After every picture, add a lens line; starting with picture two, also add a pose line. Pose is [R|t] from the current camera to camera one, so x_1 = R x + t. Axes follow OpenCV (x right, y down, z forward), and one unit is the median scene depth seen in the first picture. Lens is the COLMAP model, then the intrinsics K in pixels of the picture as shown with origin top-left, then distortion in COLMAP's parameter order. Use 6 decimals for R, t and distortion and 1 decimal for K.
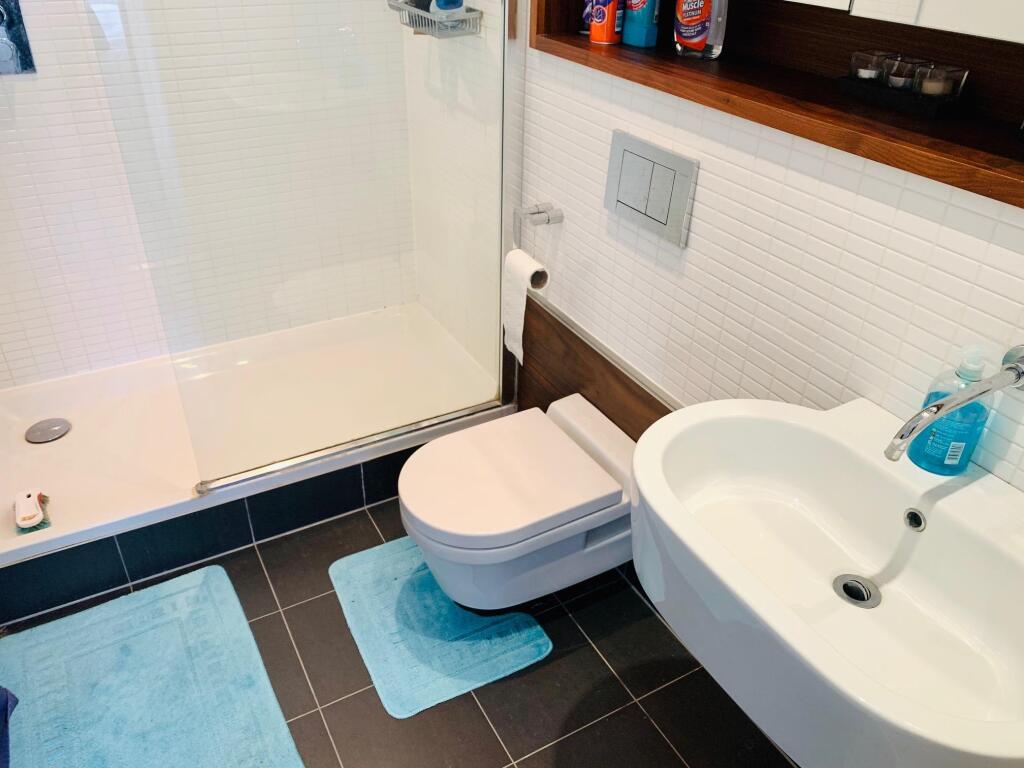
lens RADIAL K [[794.4, 0, 514.5], [0, 794.4, 385.5], [0, 0, 1]] dist [0.065925, -0.108217]
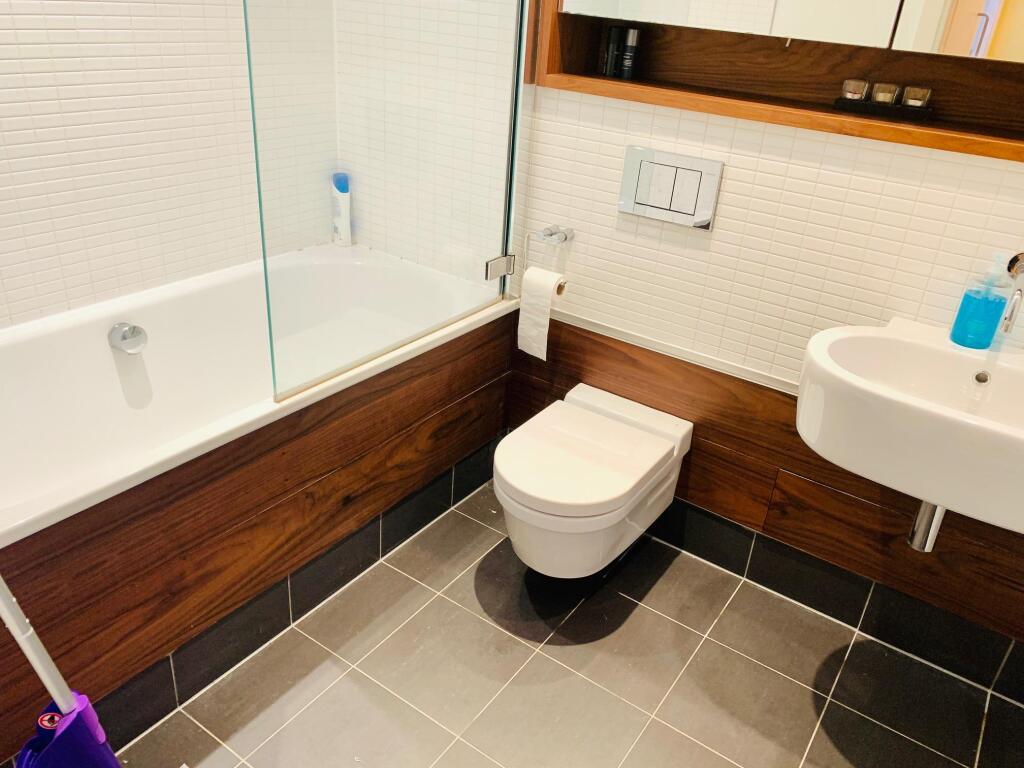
lens RADIAL K [[794.4, 0, 514.5], [0, 794.4, 385.5], [0, 0, 1]] dist [0.065925, -0.108217]
pose [[0.899488, -0.172971, 0.401250, -0.605558], [0.201663, 0.978994, -0.030046, 0.038597], [-0.387624, 0.107943, 0.915476, -0.001977]]
